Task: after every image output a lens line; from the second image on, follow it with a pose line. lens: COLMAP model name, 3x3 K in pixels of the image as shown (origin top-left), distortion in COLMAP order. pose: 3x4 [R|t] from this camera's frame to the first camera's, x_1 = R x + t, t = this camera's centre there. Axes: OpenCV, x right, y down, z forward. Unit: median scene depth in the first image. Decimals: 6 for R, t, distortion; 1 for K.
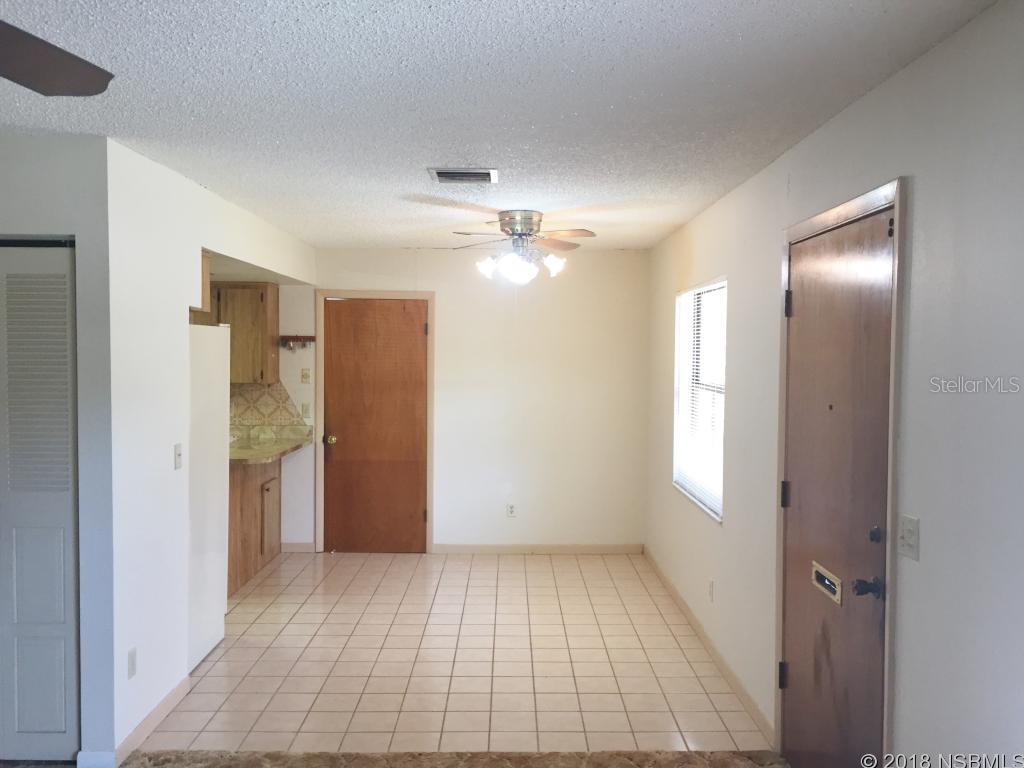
lens RADIAL K [[877.7, 0, 517.6], [0, 877.7, 380.3], [0, 0, 1]] dist [0.038974, -0.009964]
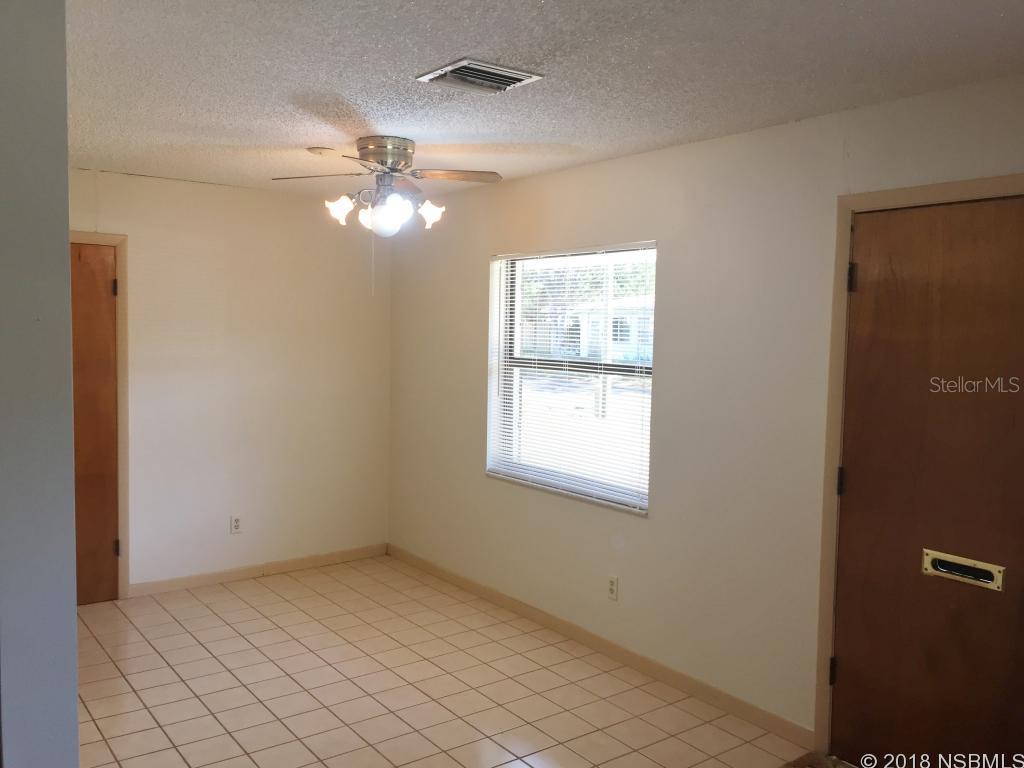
lens RADIAL K [[877.7, 0, 514.6], [0, 877.7, 391.1], [0, 0, 1]] dist [0.038974, -0.009964]
pose [[0.805150, -0.038471, 0.591822, -0.347663], [0.008406, 0.998534, 0.053473, -0.013441], [-0.593012, -0.038079, 0.804293, 0.296928]]
